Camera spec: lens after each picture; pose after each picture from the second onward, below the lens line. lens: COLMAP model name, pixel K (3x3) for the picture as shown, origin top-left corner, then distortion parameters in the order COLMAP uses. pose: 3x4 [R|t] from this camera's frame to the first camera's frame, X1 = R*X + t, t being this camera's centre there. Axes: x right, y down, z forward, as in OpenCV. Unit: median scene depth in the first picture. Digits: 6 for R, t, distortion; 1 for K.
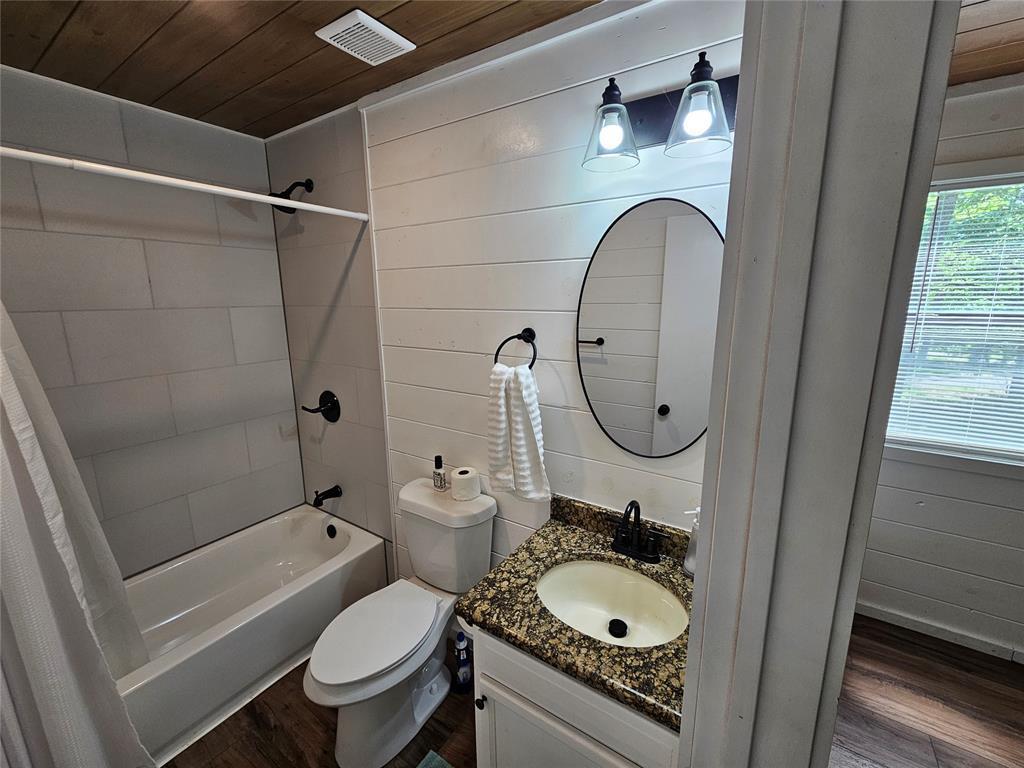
lens RADIAL K [[419.7, 0, 514.3], [0, 419.7, 376.7], [0, 0, 1]] dist [-0.008560, -0.000024]
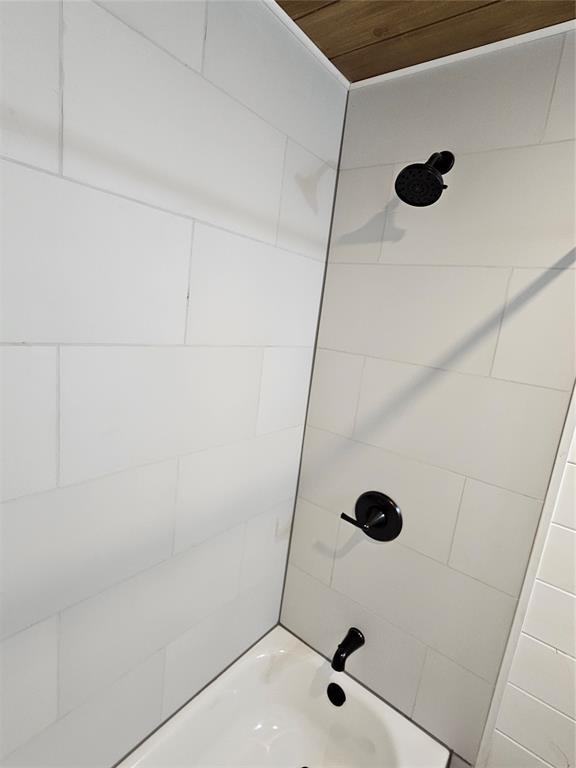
lens RADIAL K [[389.0, 0, 287.0], [0, 389.0, 389.8], [0, 0, 1]] dist [-0.002207, 0.000054]
pose [[0.987999, 0.141097, -0.062853, -0.571996], [-0.140902, 0.989995, 0.007552, -0.105349], [0.063290, 0.001395, 0.997994, 0.403843]]
